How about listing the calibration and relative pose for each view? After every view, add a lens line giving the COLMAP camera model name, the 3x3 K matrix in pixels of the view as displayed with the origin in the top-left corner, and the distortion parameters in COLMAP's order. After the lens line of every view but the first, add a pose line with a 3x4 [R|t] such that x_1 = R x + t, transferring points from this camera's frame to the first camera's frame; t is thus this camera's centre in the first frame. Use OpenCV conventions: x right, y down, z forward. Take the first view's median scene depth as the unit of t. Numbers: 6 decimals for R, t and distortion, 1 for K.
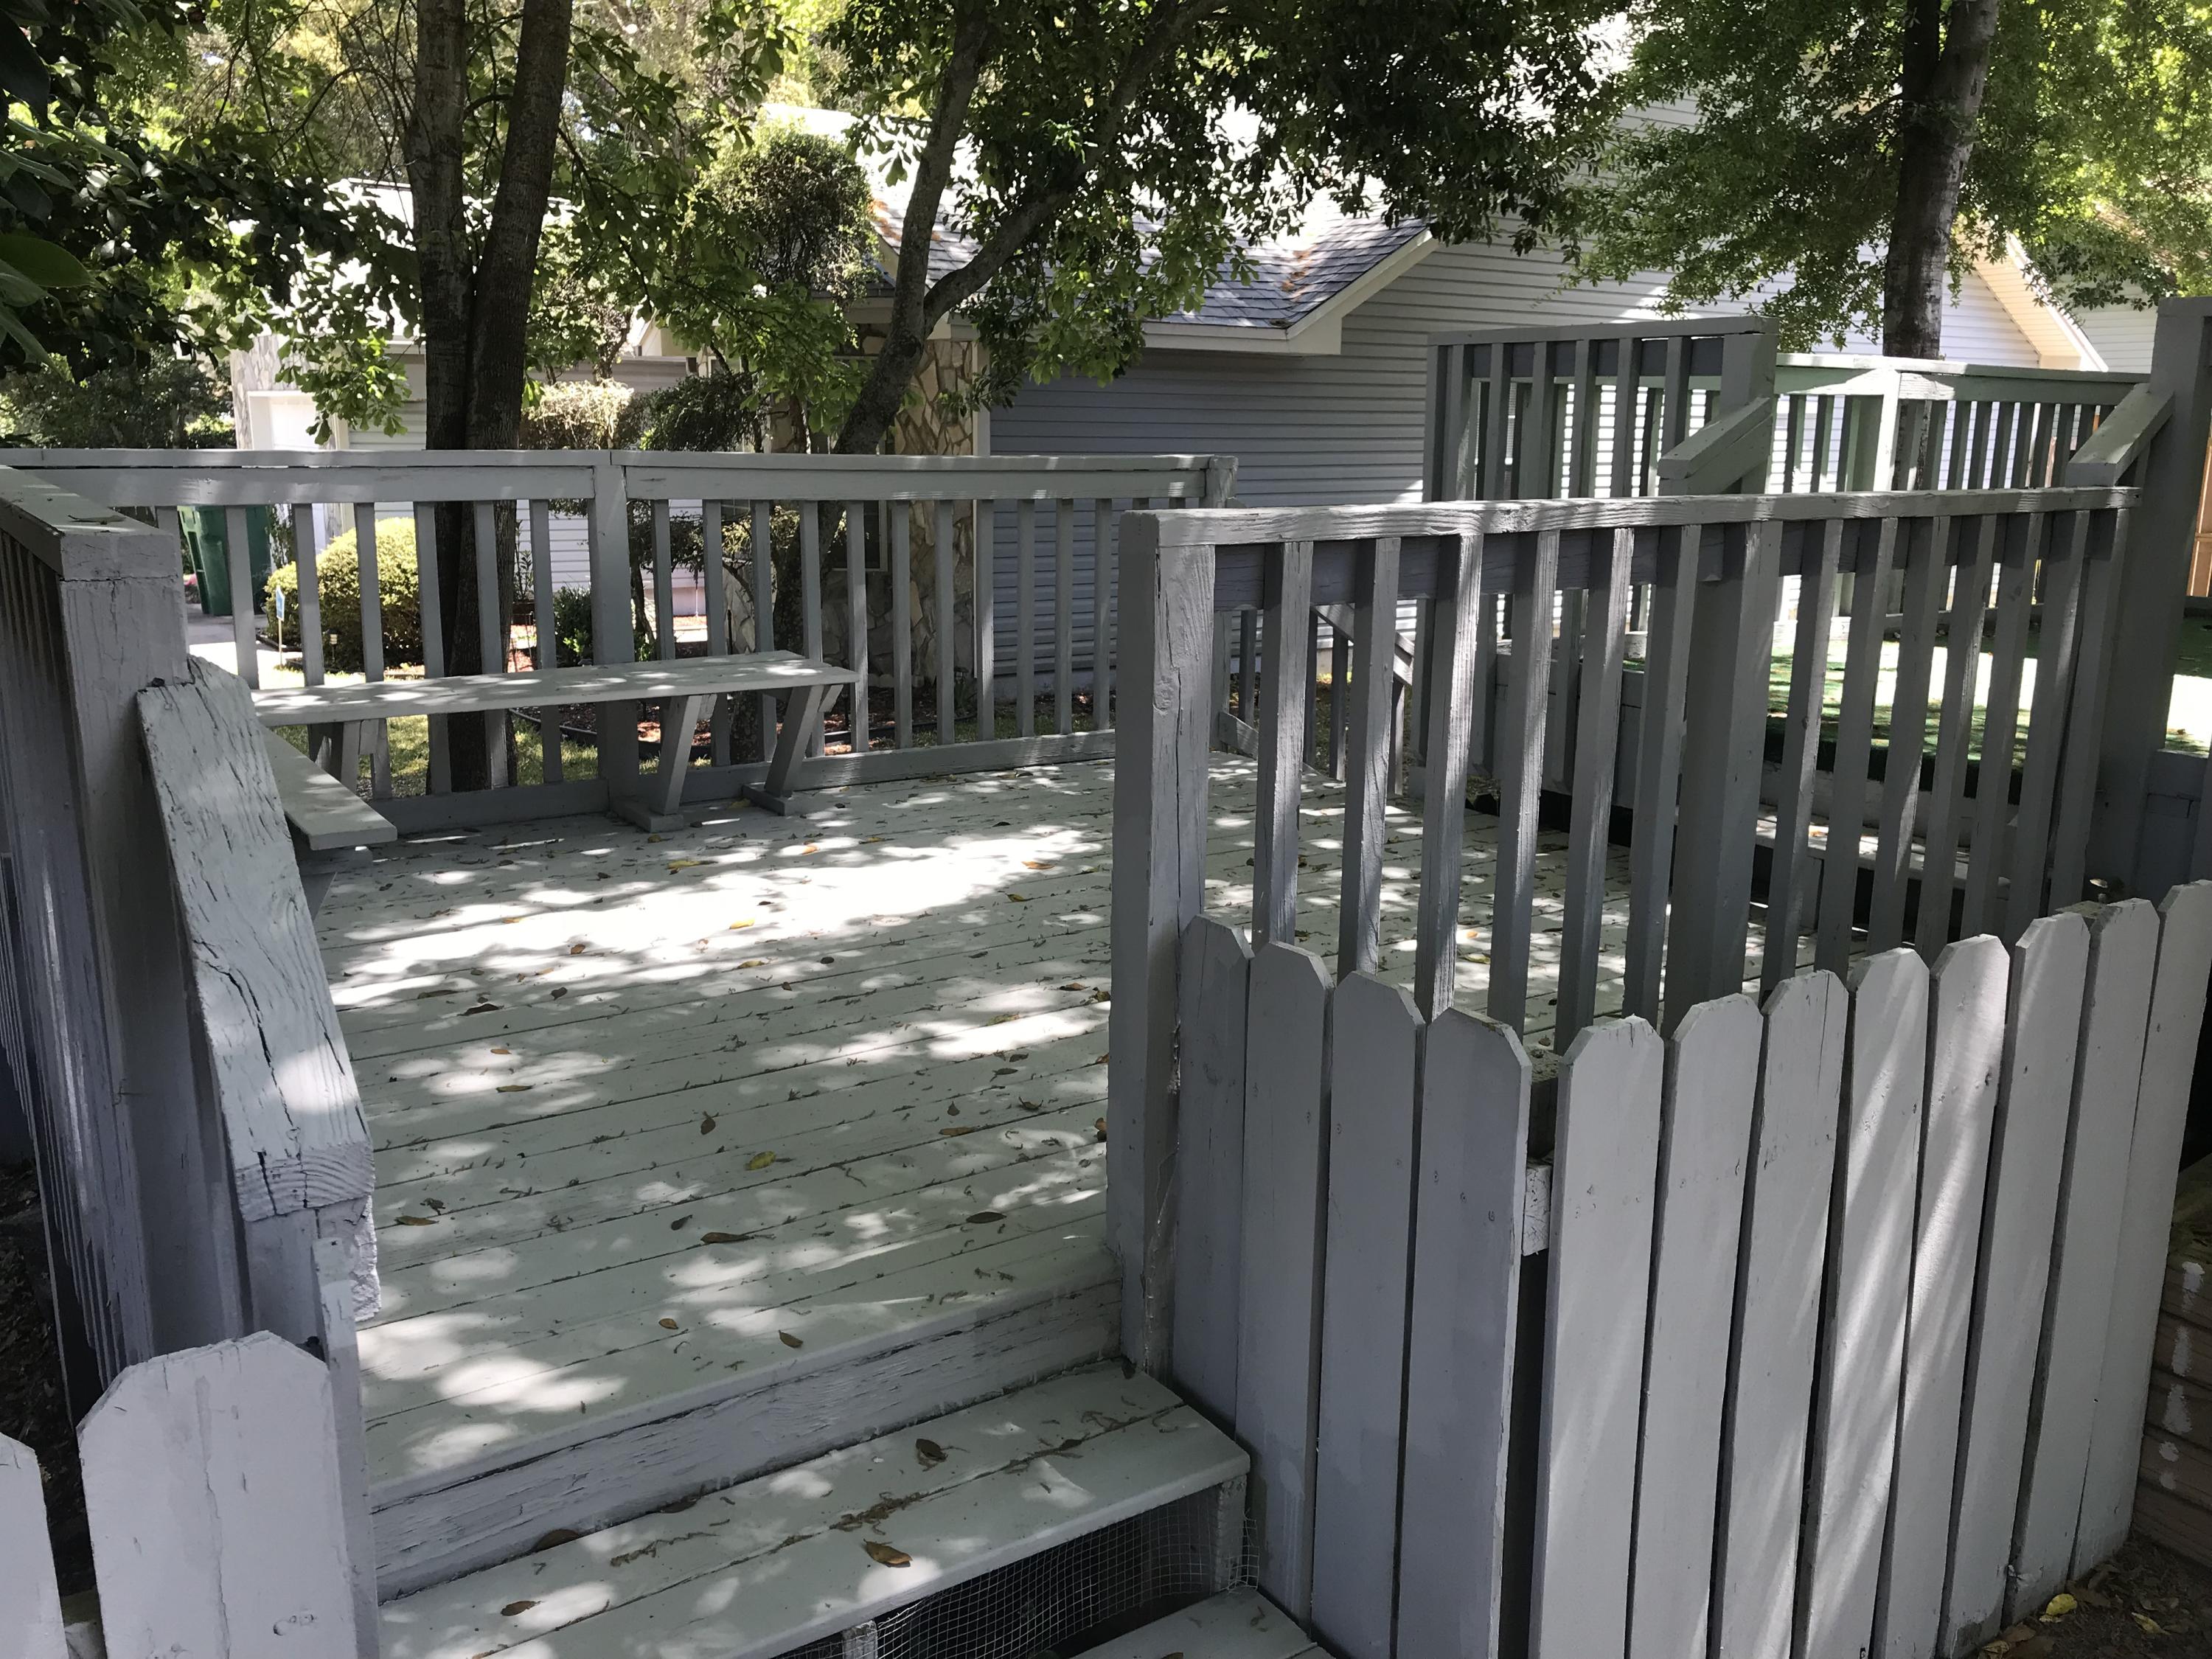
lens RADIAL K [[1826.0, 0, 1106.0], [0, 1826.0, 829.5], [0, 0, 1]] dist [0.010009, -0.002581]
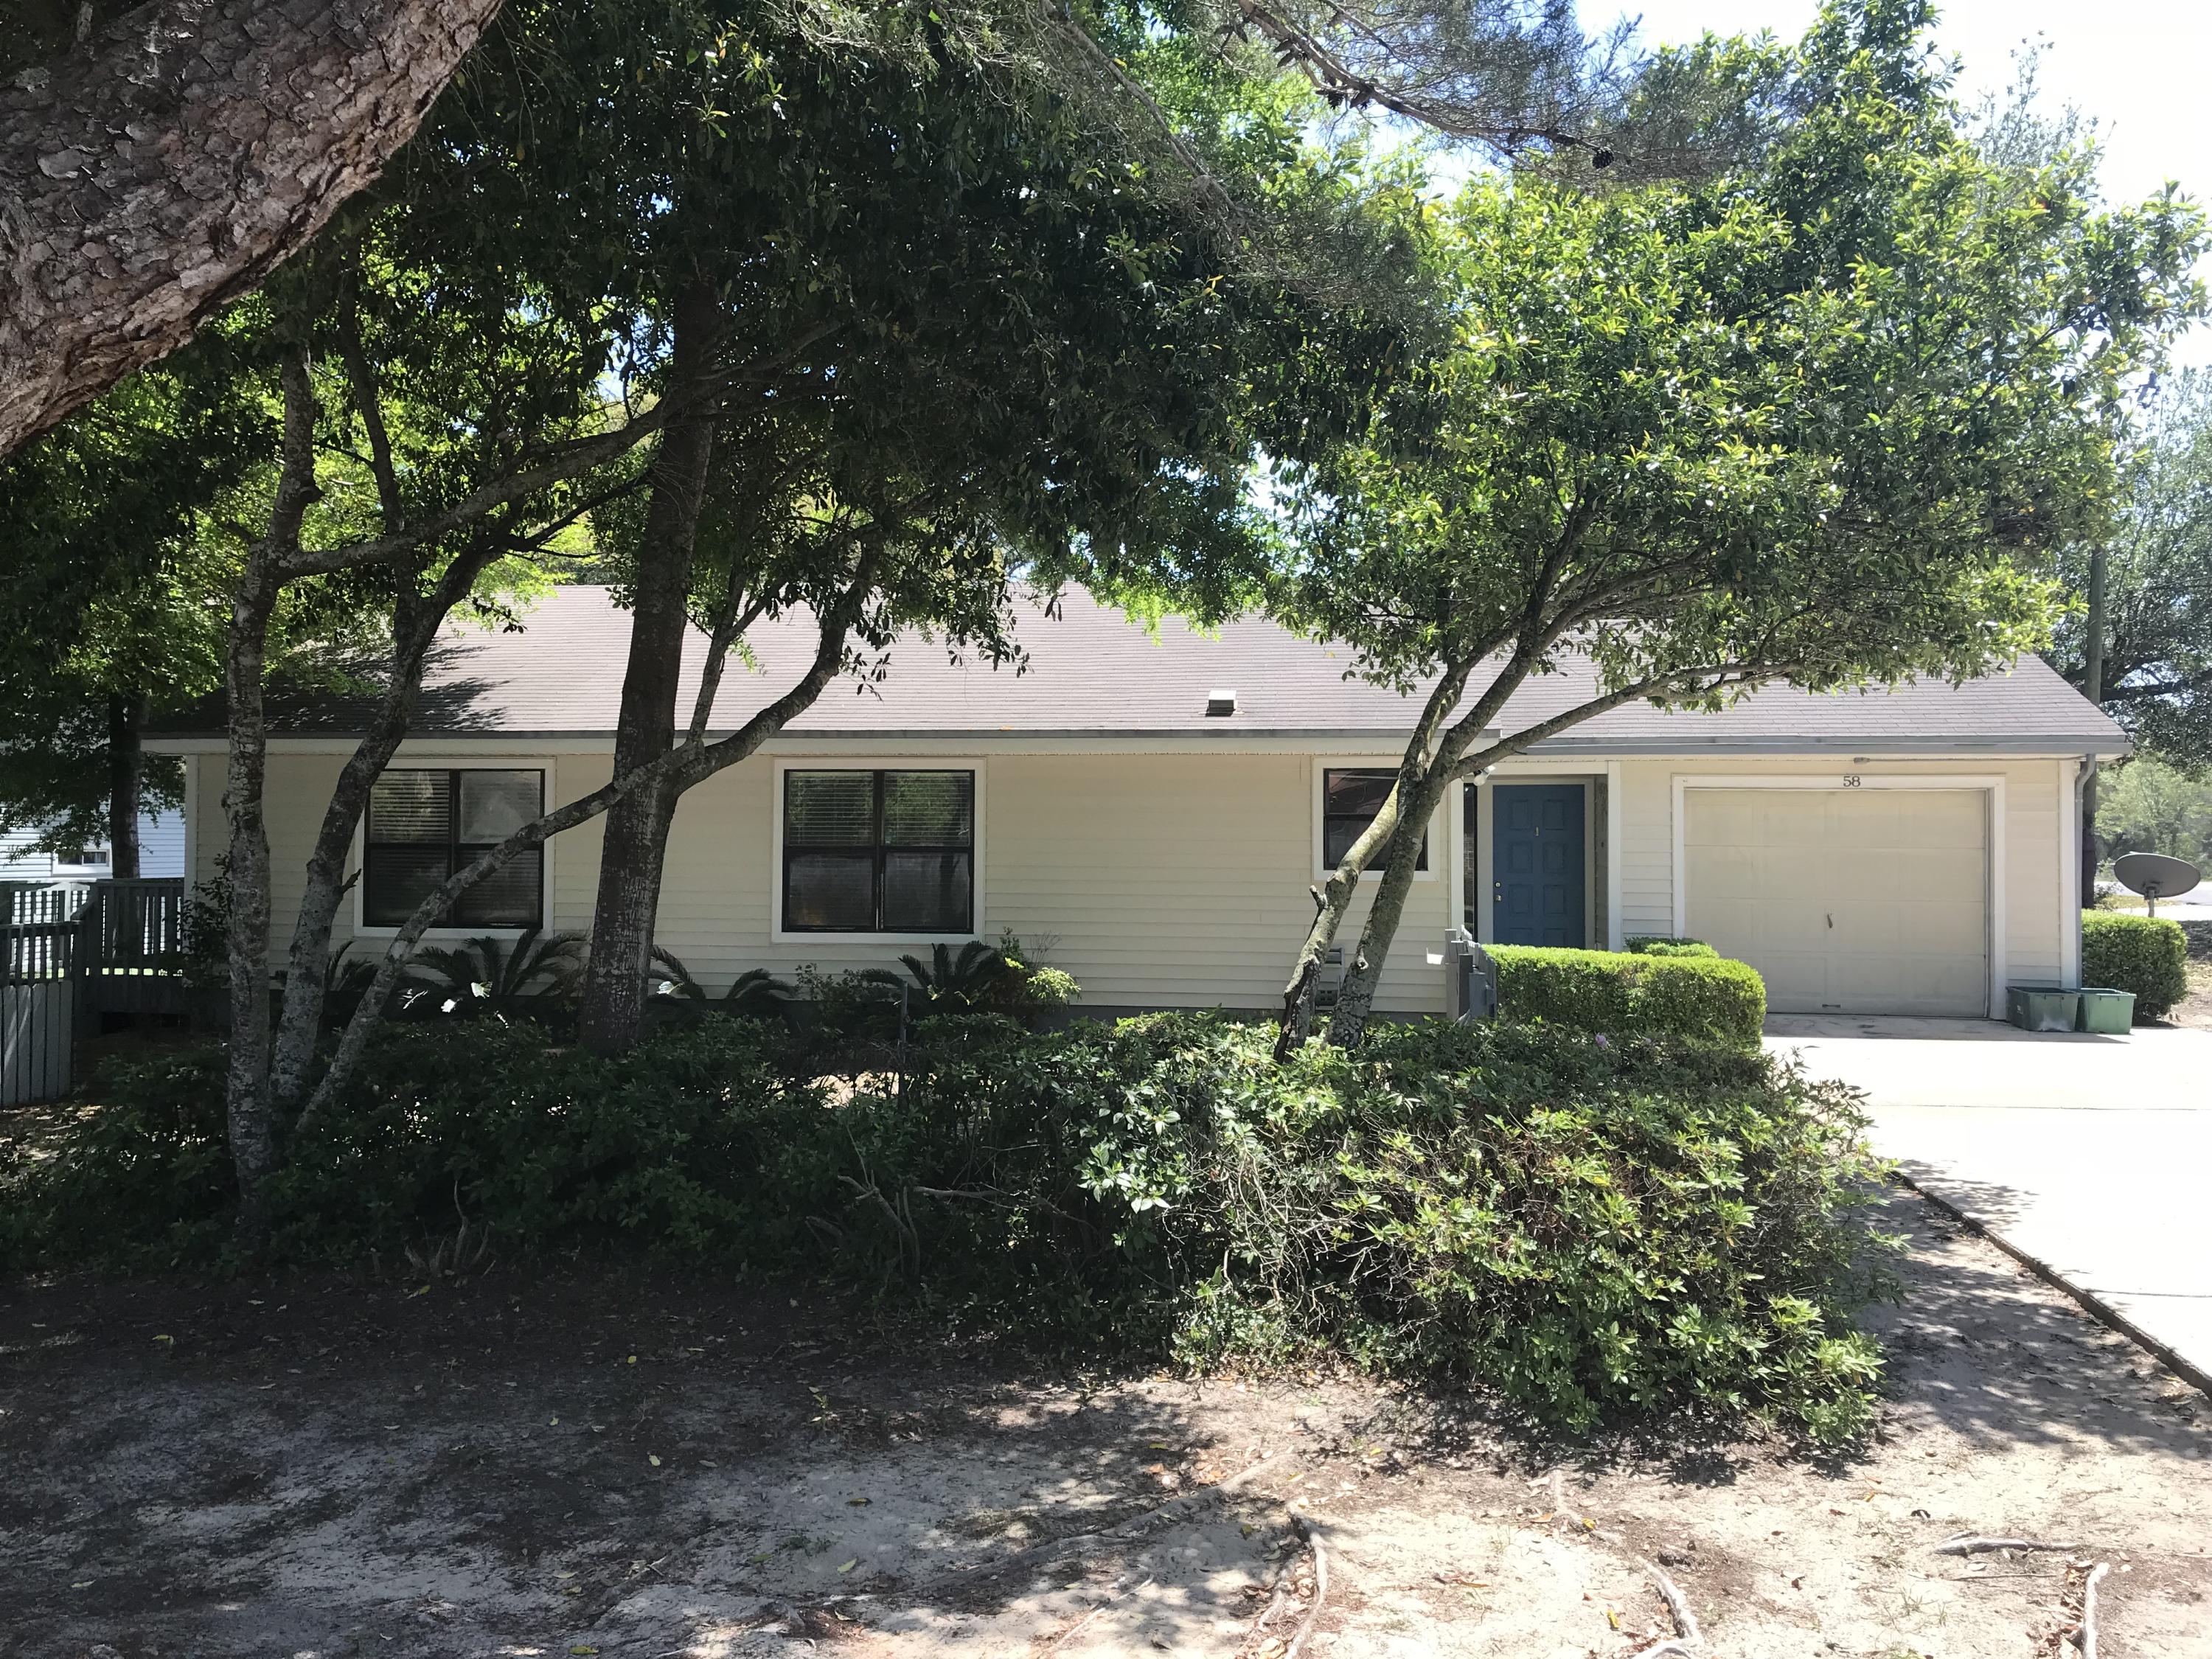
lens RADIAL K [[1826.0, 0, 1106.0], [0, 1826.0, 829.5], [0, 0, 1]] dist [0.010009, -0.002581]
pose [[0.685126, -0.000862, 0.728424, -0.356461], [0.162504, 0.974978, -0.151691, 0.236300], [-0.710067, 0.222299, 0.668123, -1.316223]]
